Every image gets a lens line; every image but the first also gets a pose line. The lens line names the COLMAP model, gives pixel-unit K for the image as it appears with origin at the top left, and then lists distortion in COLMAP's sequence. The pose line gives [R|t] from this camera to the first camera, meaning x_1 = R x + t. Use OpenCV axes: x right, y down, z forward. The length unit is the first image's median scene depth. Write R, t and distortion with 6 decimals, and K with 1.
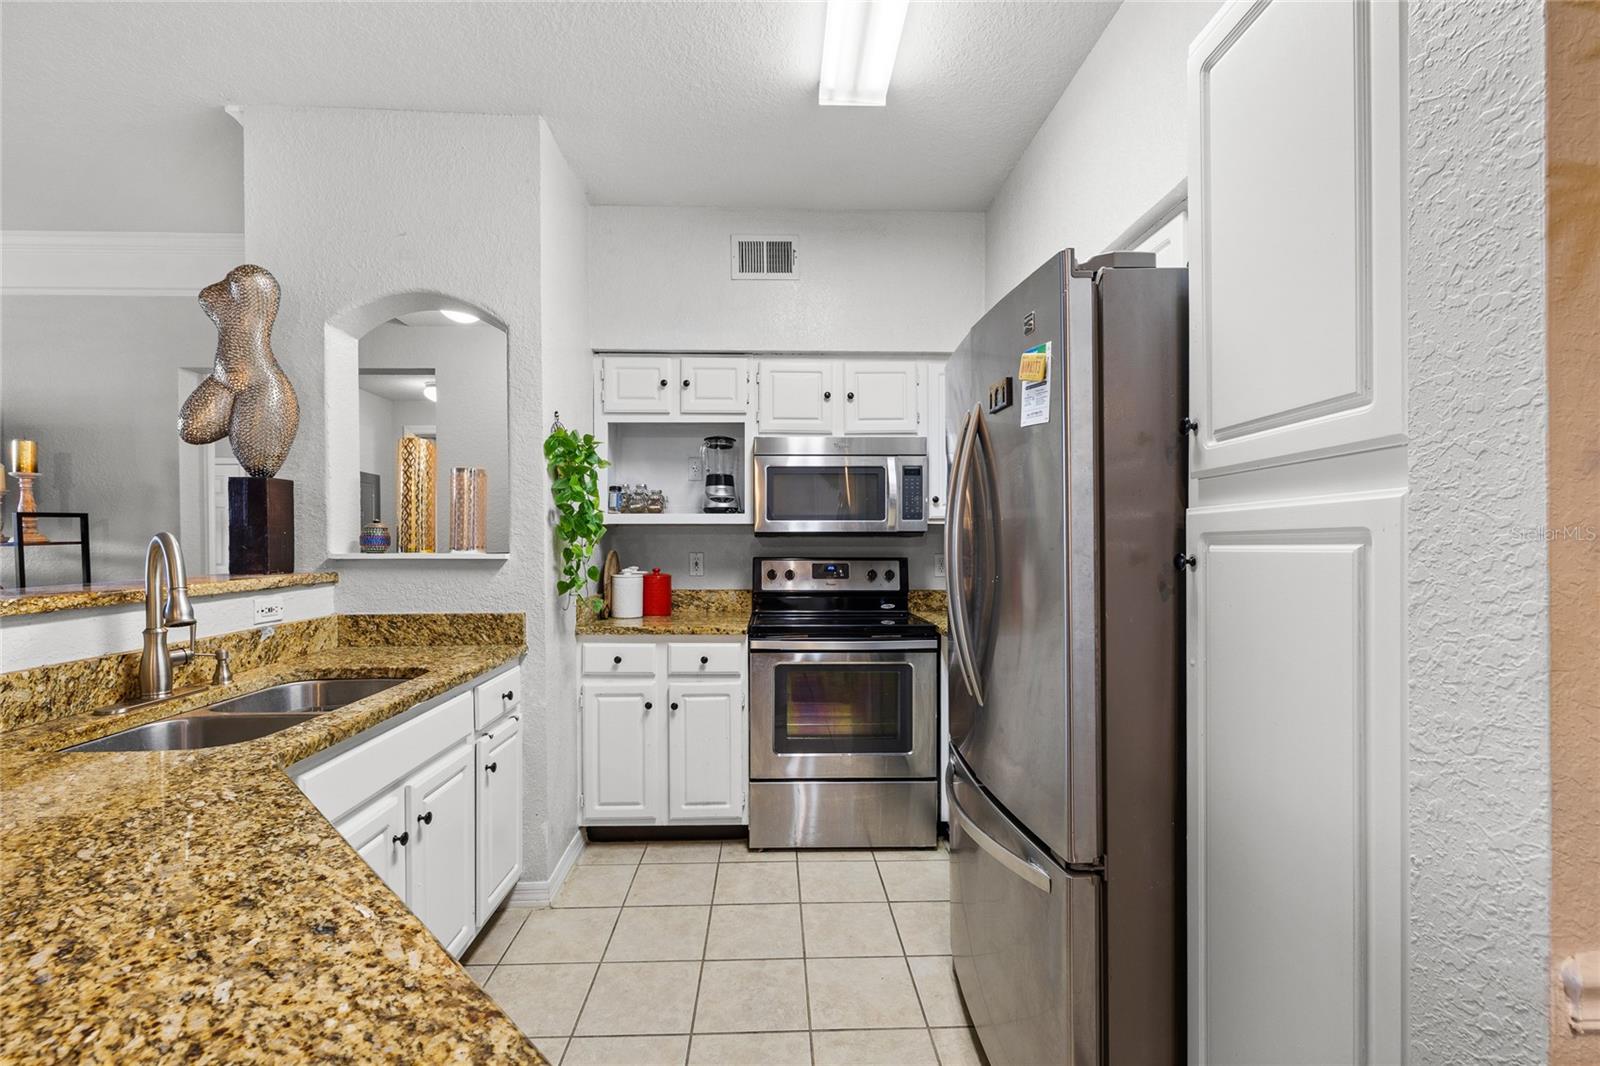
lens RADIAL K [[691.9, 0, 792.6], [0, 691.9, 550.8], [0, 0, 1]] dist [-0.000763, -0.000127]
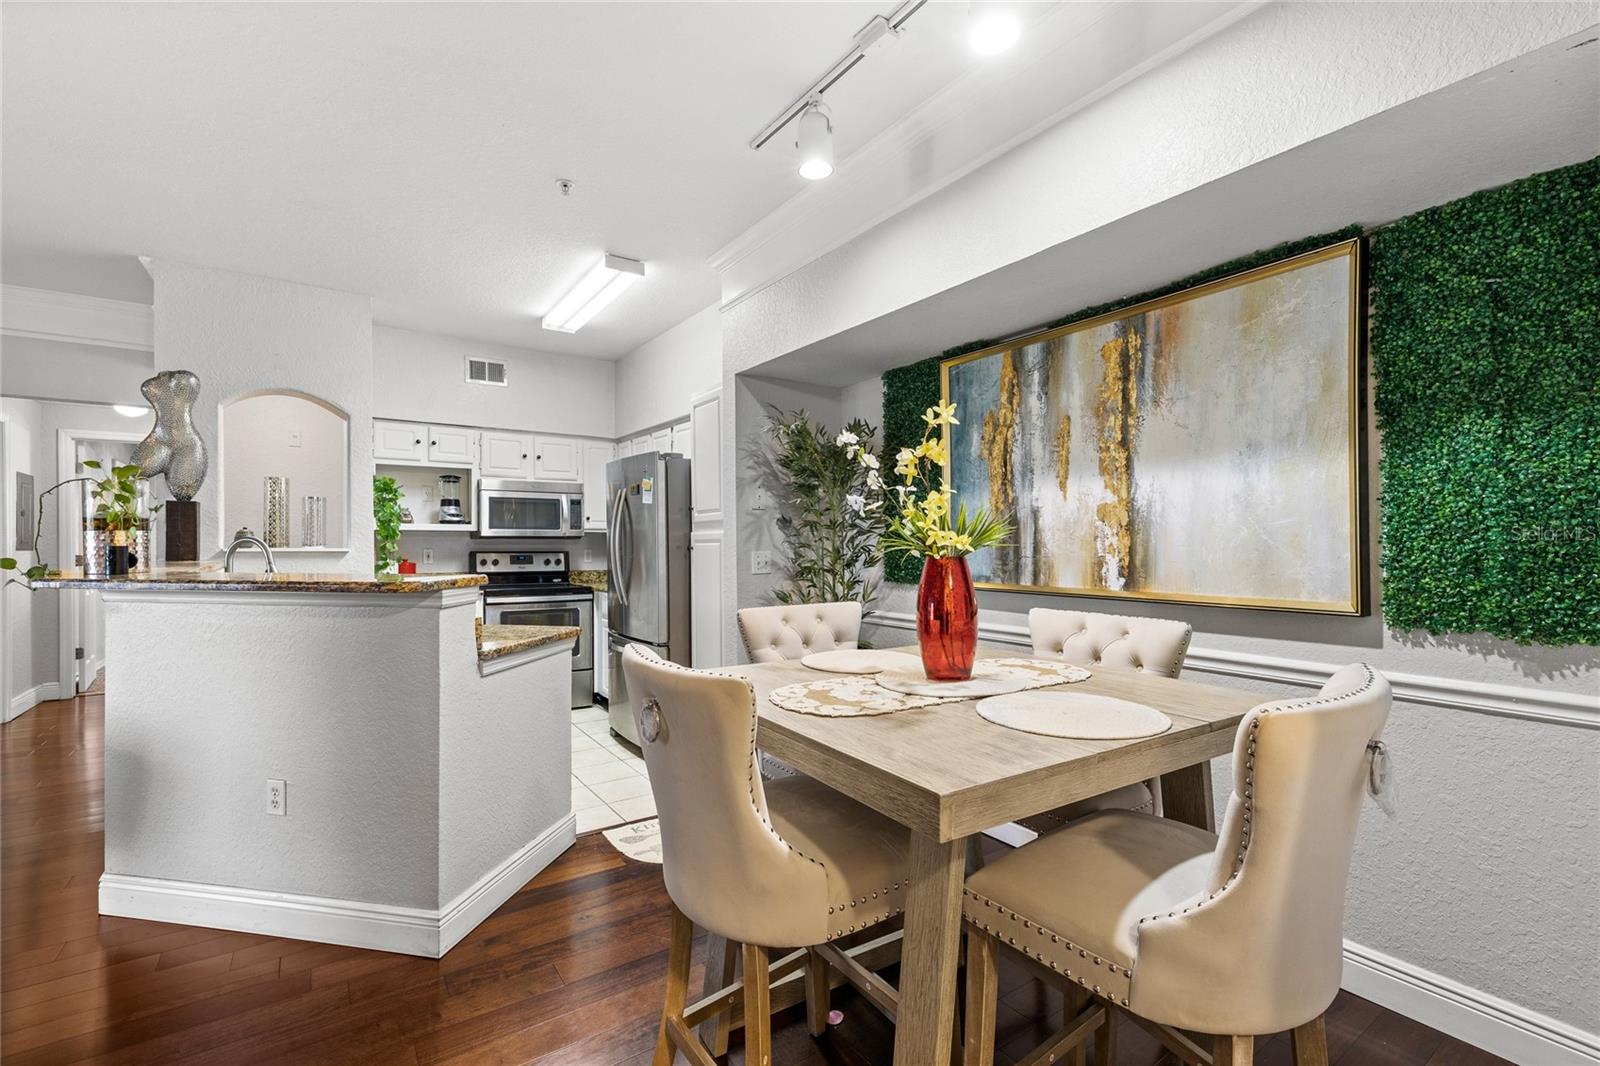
lens RADIAL K [[701.5, 0, 776.9], [0, 701.5, 545.2], [0, 0, 1]] dist [0.000384, 0.000645]
pose [[0.854580, 0.000769, 0.519320, -0.389929], [0.003656, 0.999965, -0.007498, 0.012998], [-0.519307, 0.008307, 0.854547, -0.982710]]
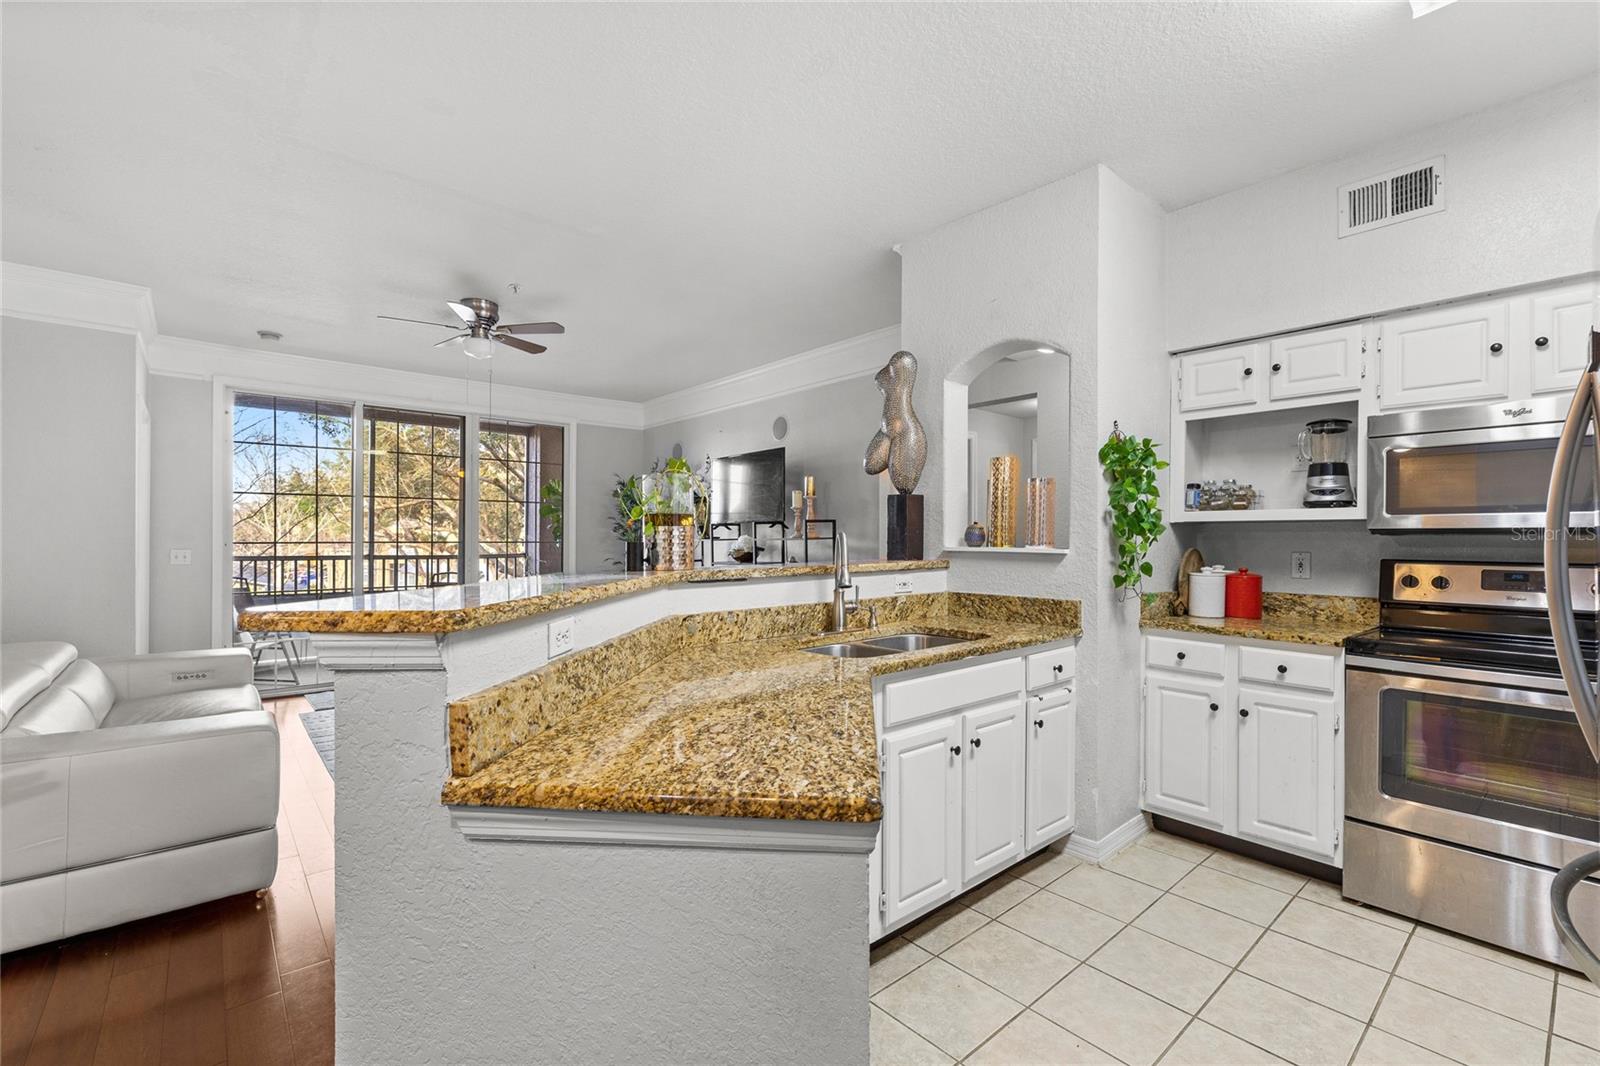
lens RADIAL K [[687.8, 0, 793.0], [0, 687.8, 539.7], [0, 0, 1]] dist [0.001610, 0.000102]
pose [[0.627785, 0.006299, -0.778361, 0.191629], [-0.015304, 0.999874, -0.004252, 0.000428], [0.778236, 0.014582, 0.627802, -0.086216]]
